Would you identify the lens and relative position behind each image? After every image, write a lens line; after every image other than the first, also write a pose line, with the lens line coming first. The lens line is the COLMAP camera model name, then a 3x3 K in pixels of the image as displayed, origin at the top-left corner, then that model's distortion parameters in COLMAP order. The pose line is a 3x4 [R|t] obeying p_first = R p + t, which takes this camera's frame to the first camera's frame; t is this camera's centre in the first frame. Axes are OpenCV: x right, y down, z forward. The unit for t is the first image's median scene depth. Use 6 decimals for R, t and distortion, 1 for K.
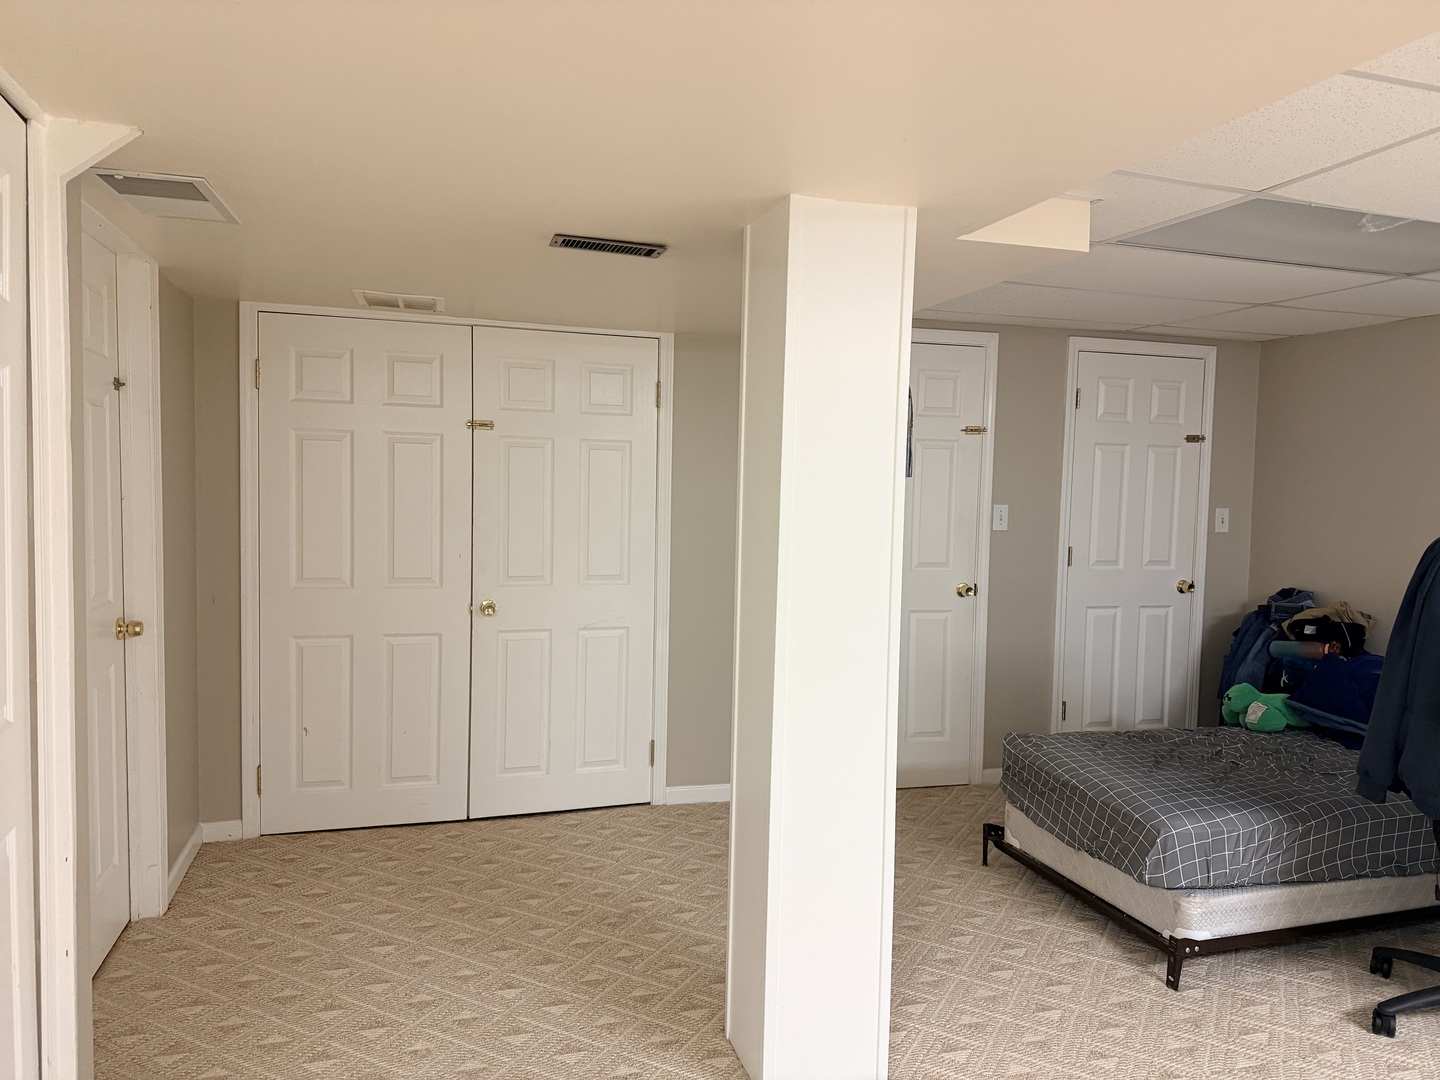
lens RADIAL K [[1020.5, 0, 713.2], [0, 1020.5, 541.7], [0, 0, 1]] dist [0.100419, -0.132550]
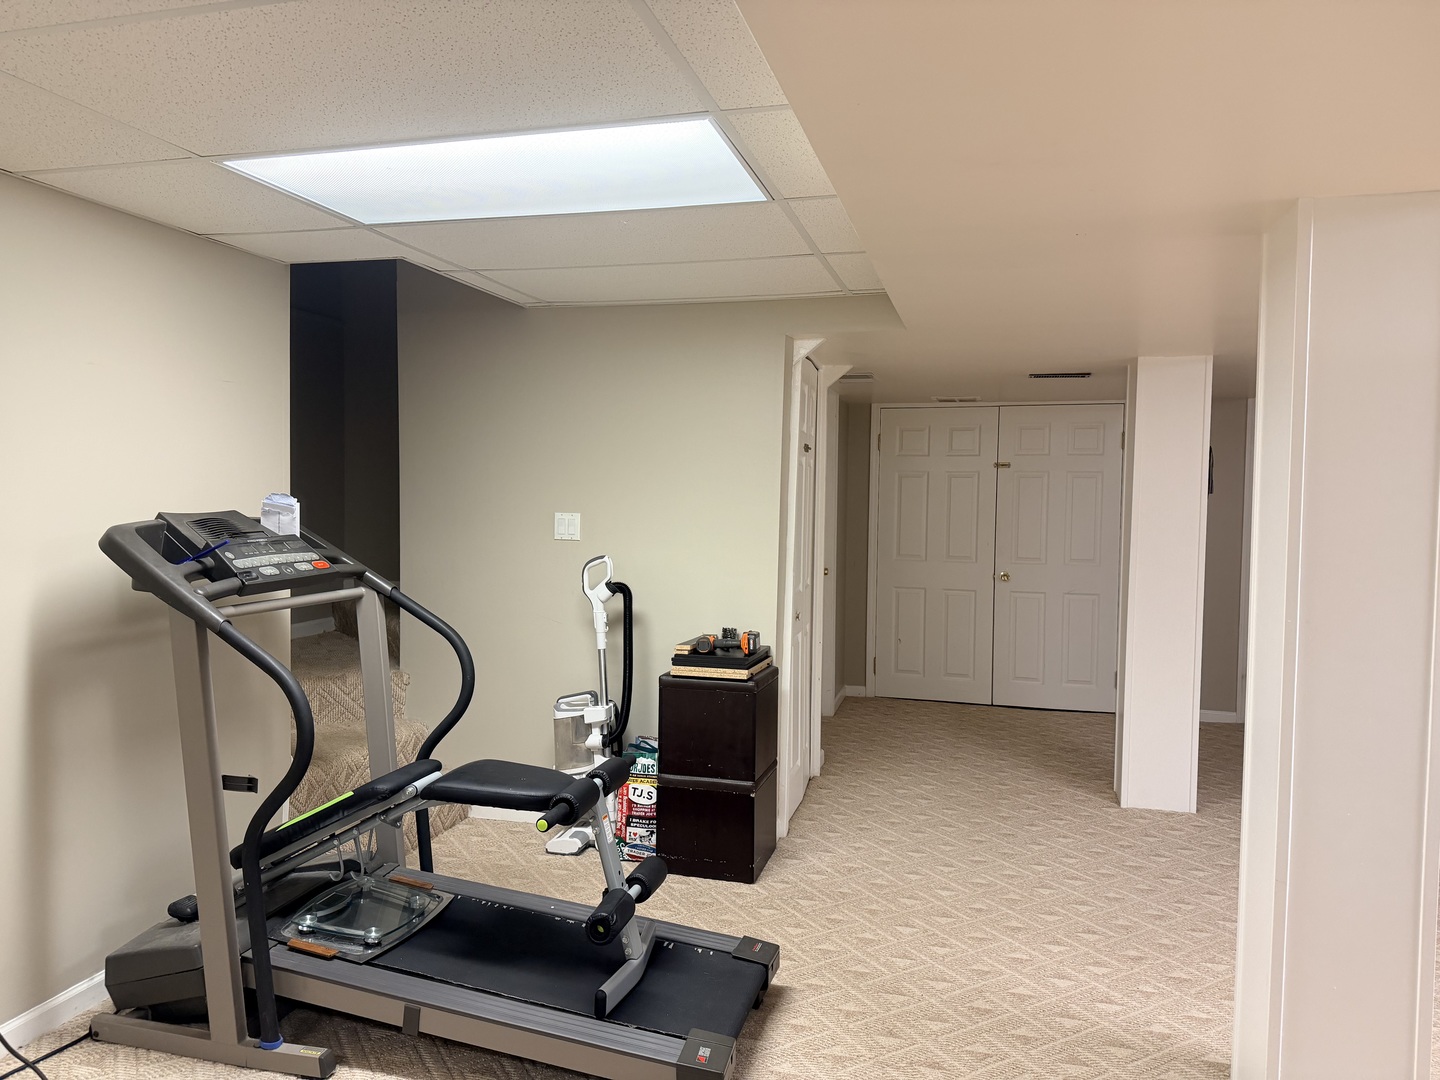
lens RADIAL K [[1020.5, 0, 713.2], [0, 1020.5, 541.7], [0, 0, 1]] dist [0.100419, -0.132550]
pose [[0.856565, 0.014198, -0.515844, 0.237369], [-0.026227, 0.999527, -0.016040, 0.049407], [0.515372, 0.027268, 0.856532, -0.676278]]
